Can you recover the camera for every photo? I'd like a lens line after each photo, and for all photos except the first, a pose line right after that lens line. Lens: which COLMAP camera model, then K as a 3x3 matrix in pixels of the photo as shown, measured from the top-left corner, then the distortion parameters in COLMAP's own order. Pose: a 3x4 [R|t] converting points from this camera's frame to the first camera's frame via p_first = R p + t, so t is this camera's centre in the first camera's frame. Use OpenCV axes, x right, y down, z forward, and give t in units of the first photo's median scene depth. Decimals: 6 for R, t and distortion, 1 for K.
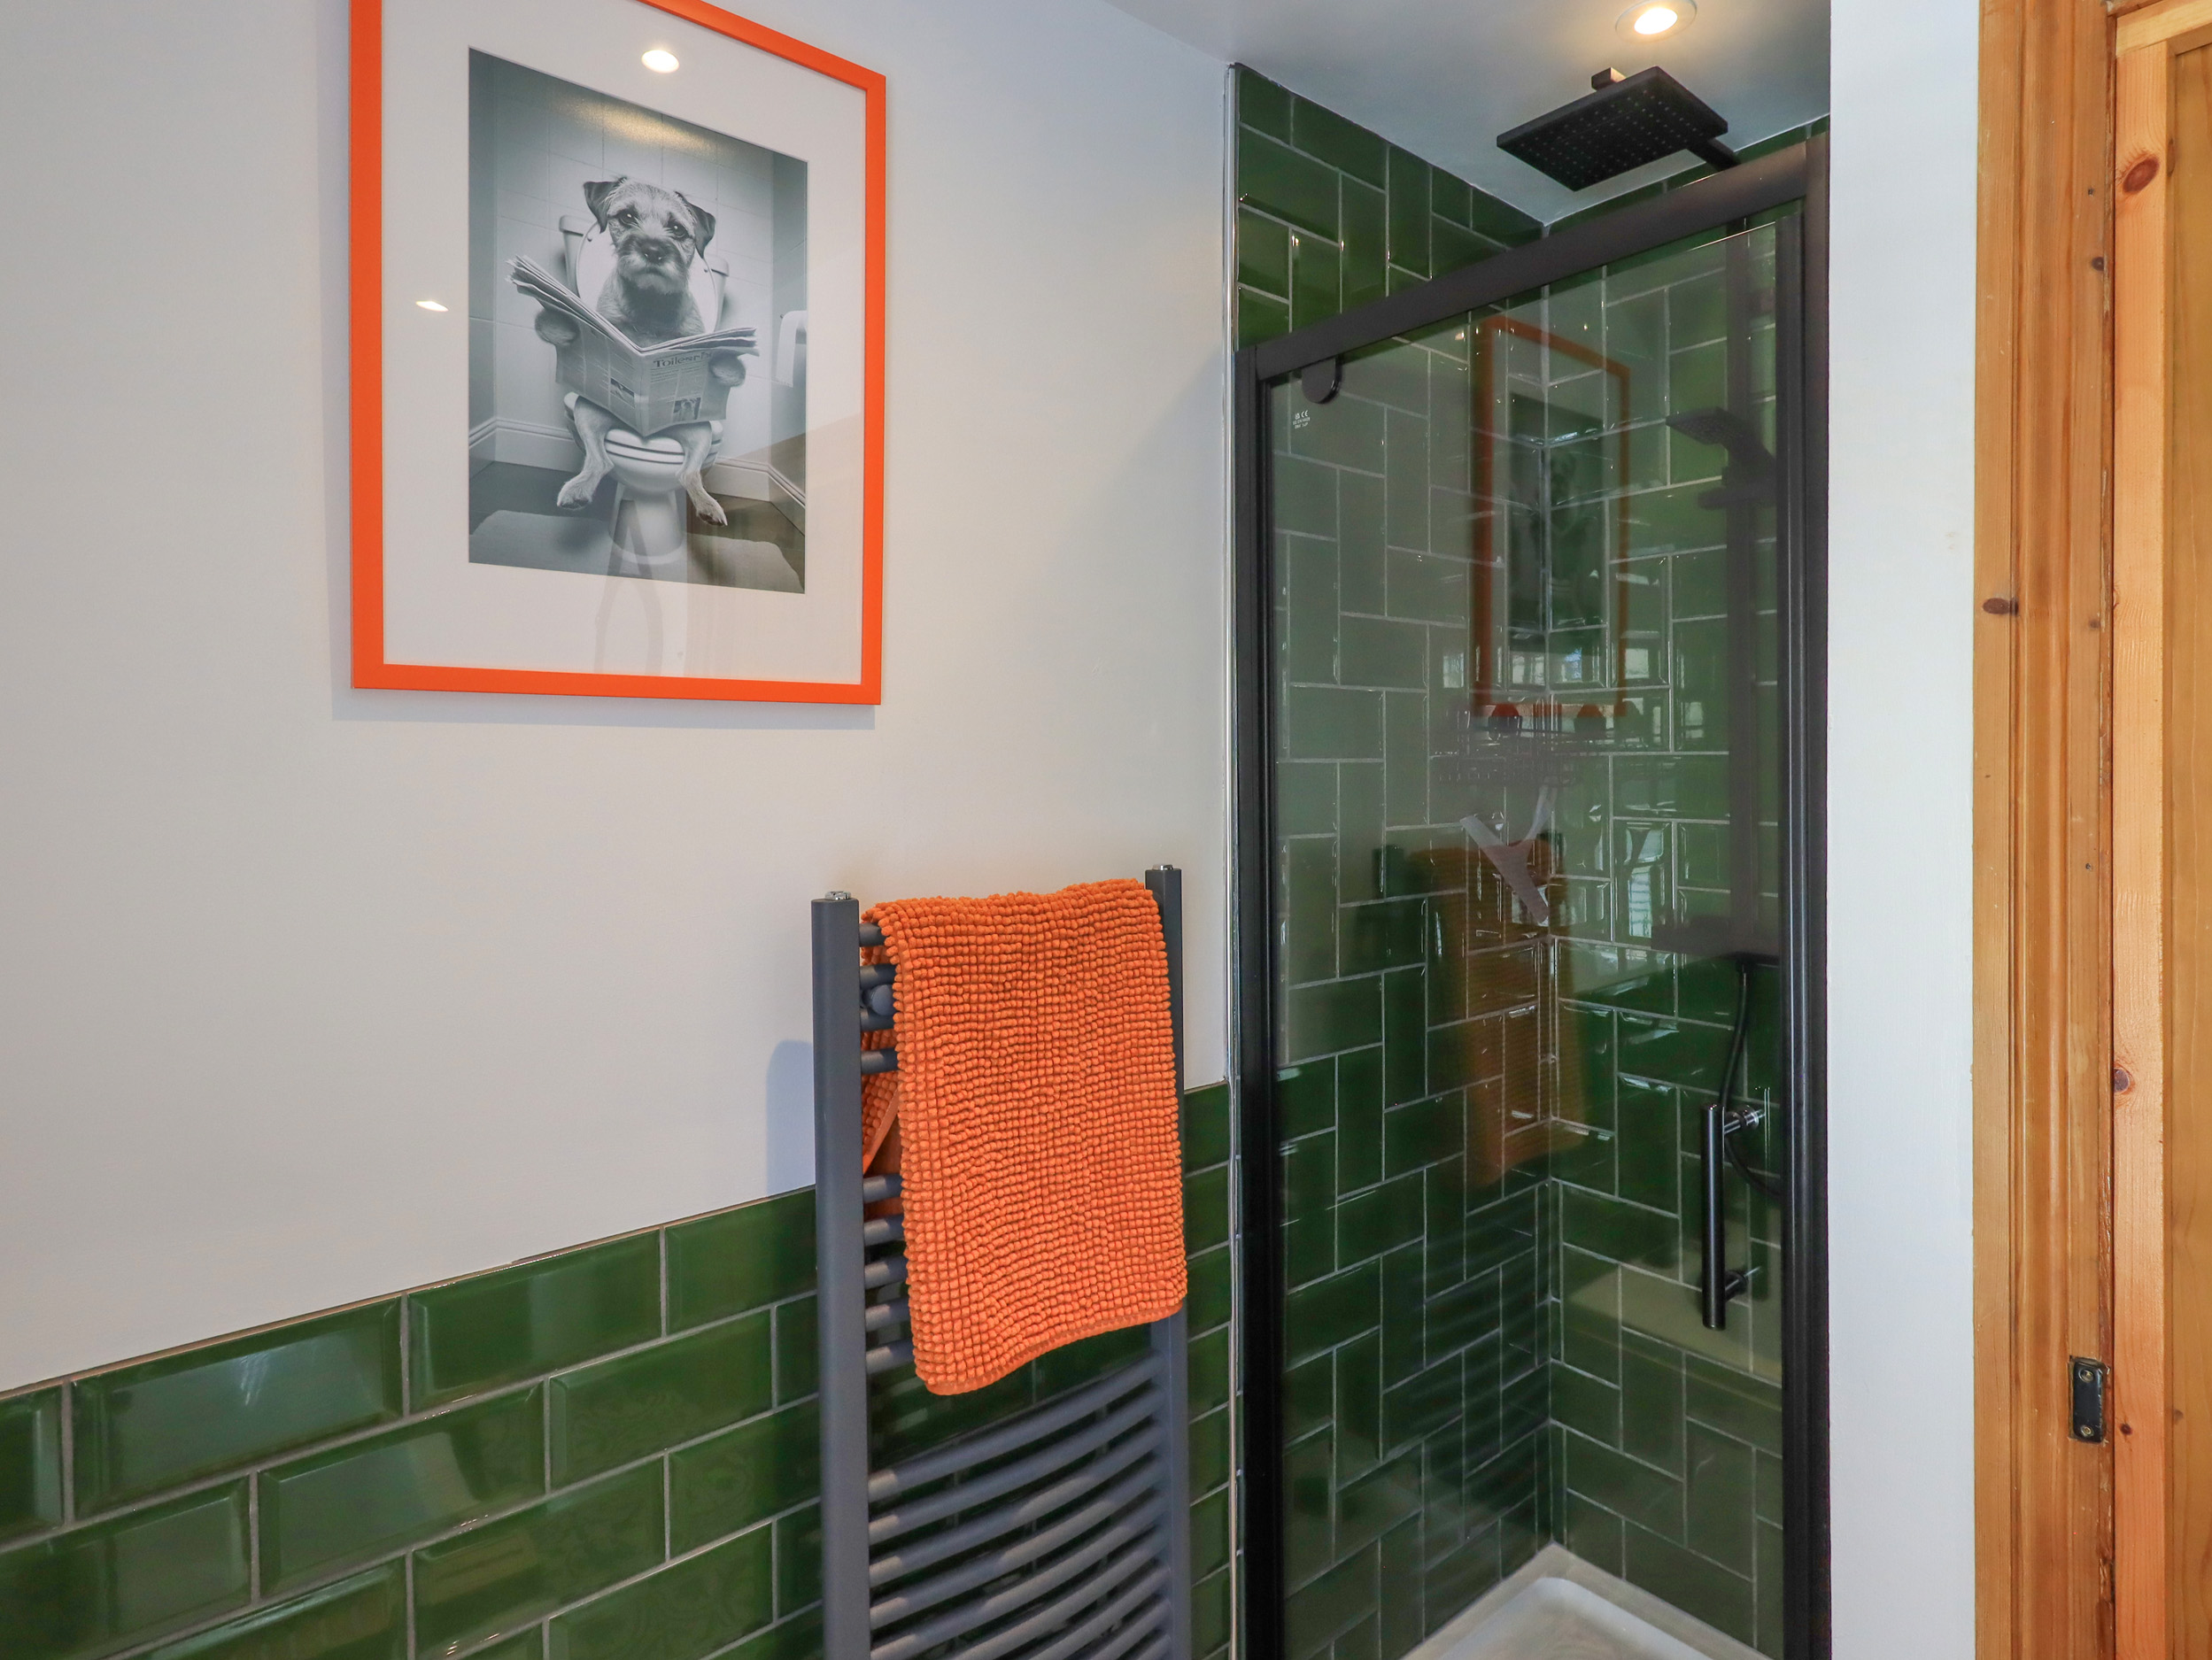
lens RADIAL K [[1209.5, 0, 1129.0], [0, 1209.5, 766.3], [0, 0, 1]] dist [0.002513, -0.002912]
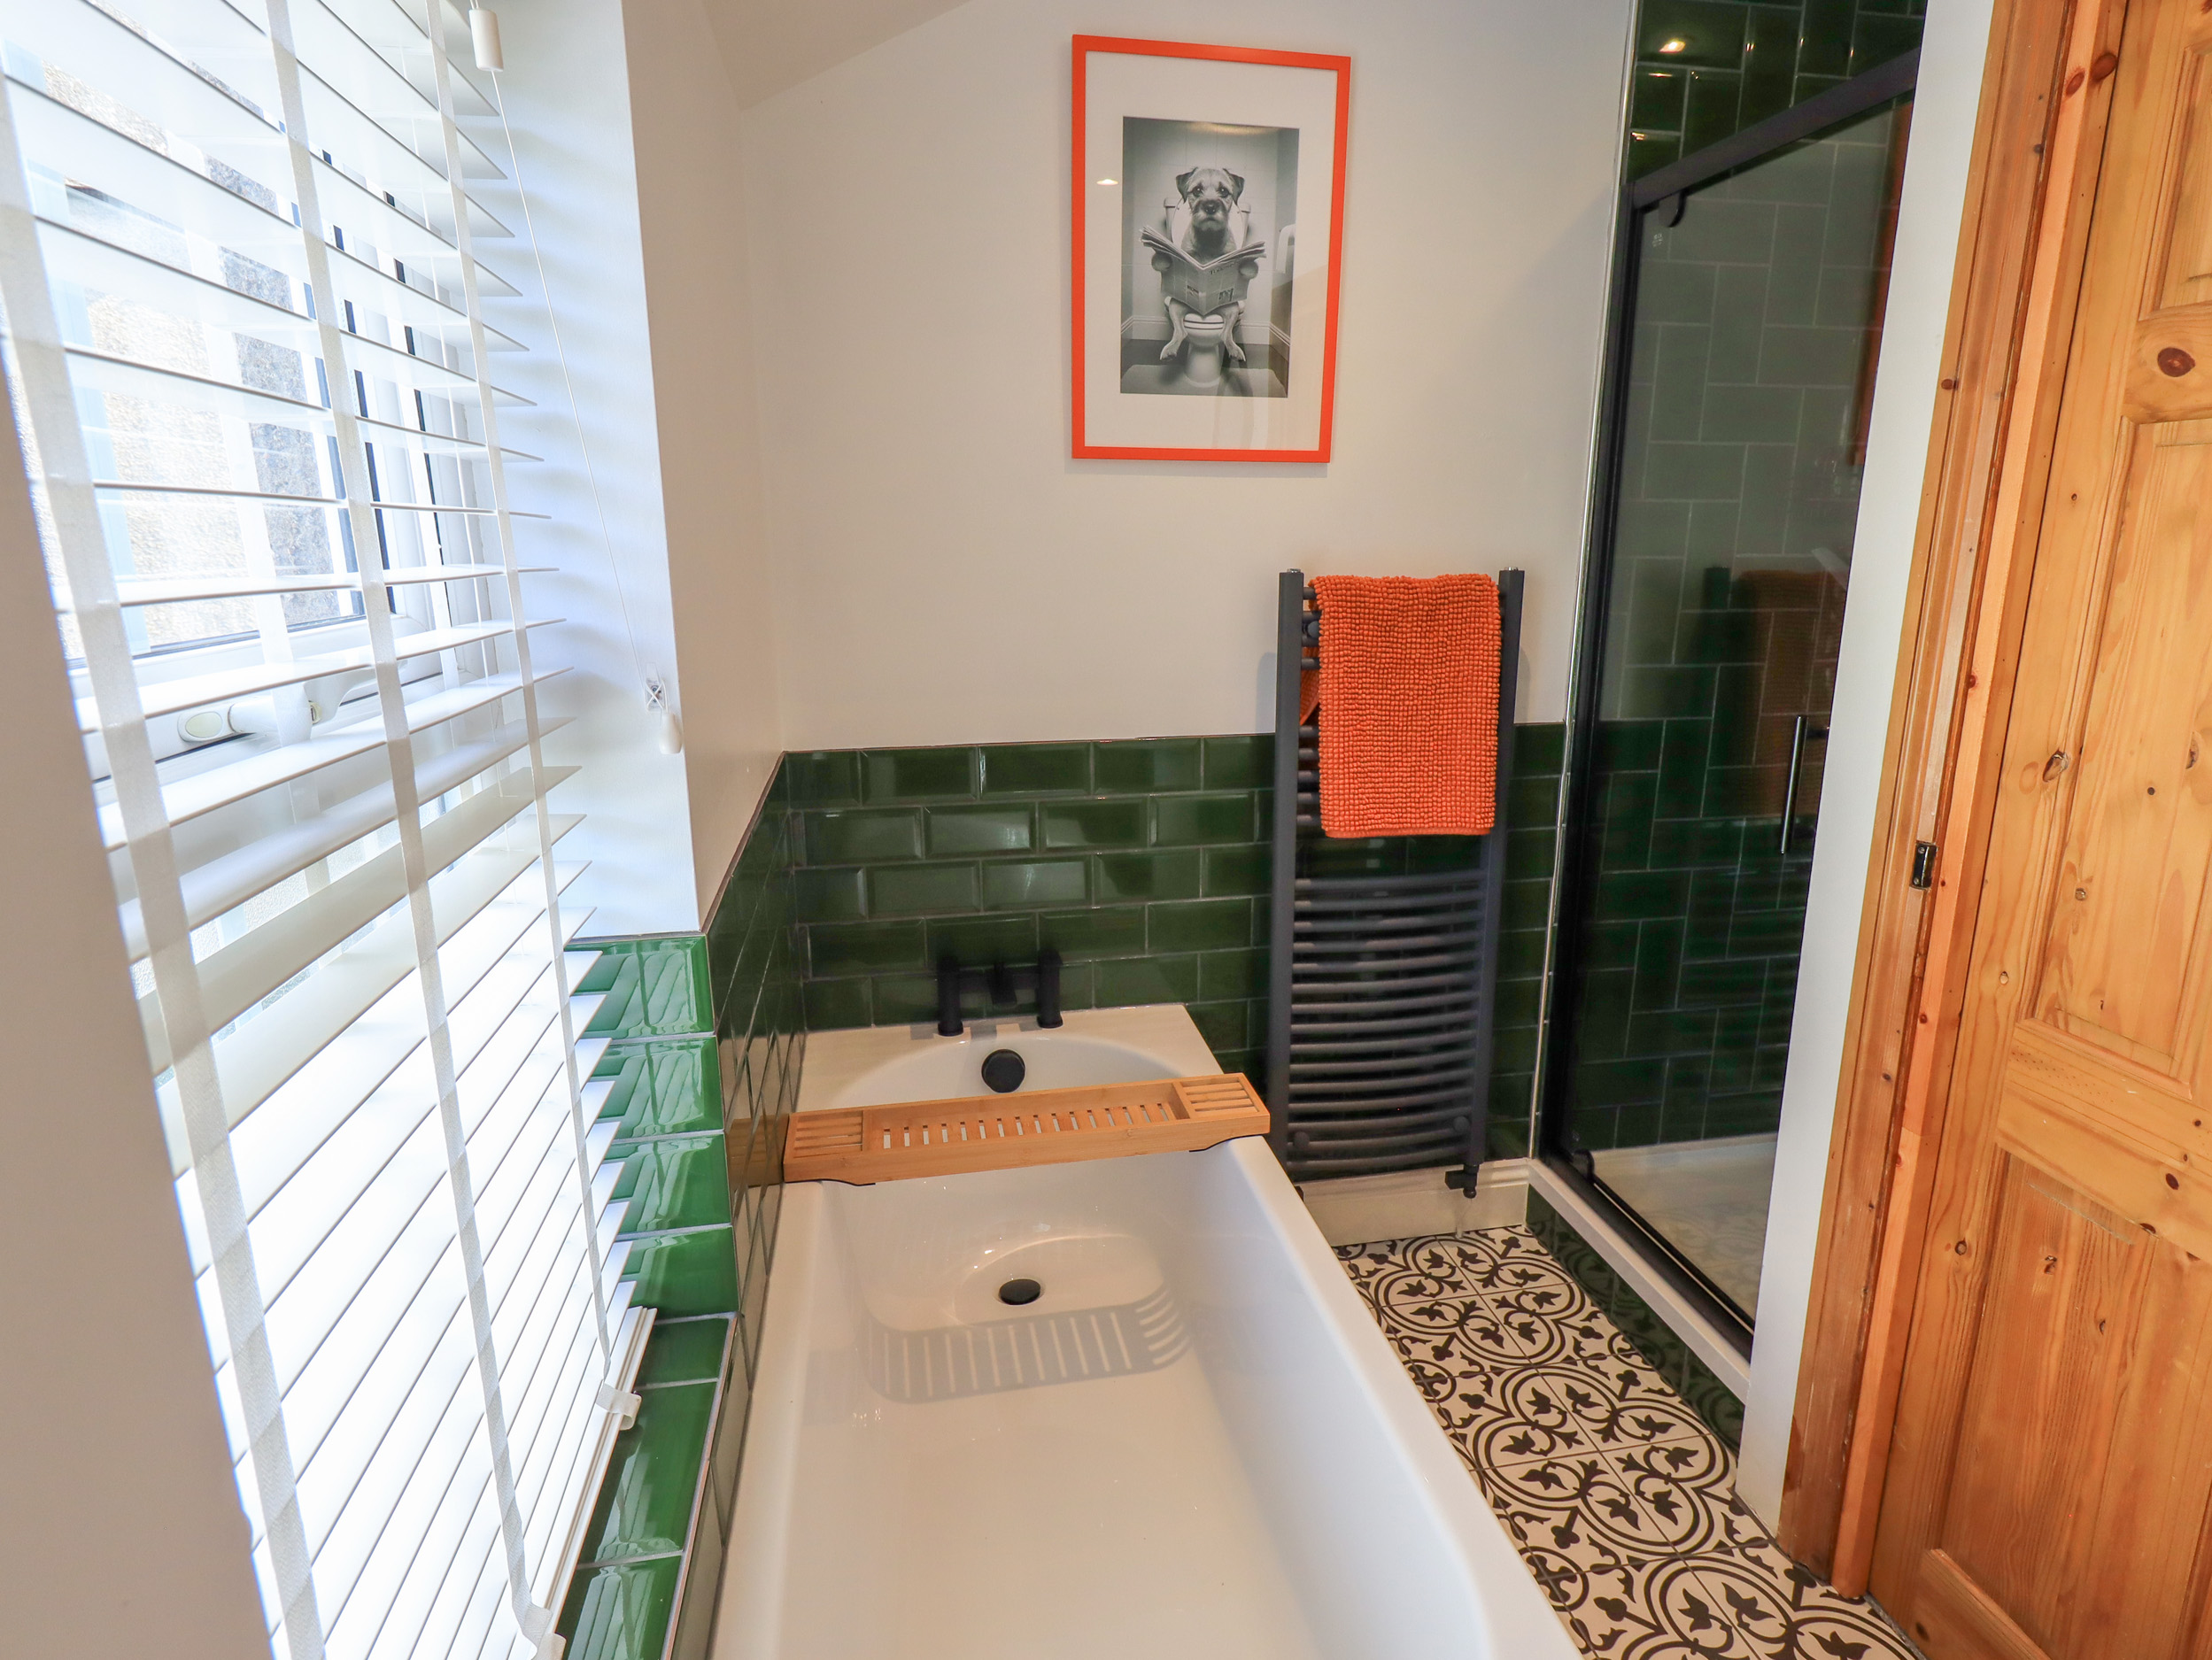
lens RADIAL K [[1209.5, 0, 1113.7], [0, 1209.5, 826.4], [0, 0, 1]] dist [0.002513, -0.002912]
pose [[0.867997, 0.126054, -0.480304, 0.456241], [-0.010674, 0.971757, 0.235744, 0.053874], [0.496455, -0.199498, 0.844827, -0.772419]]
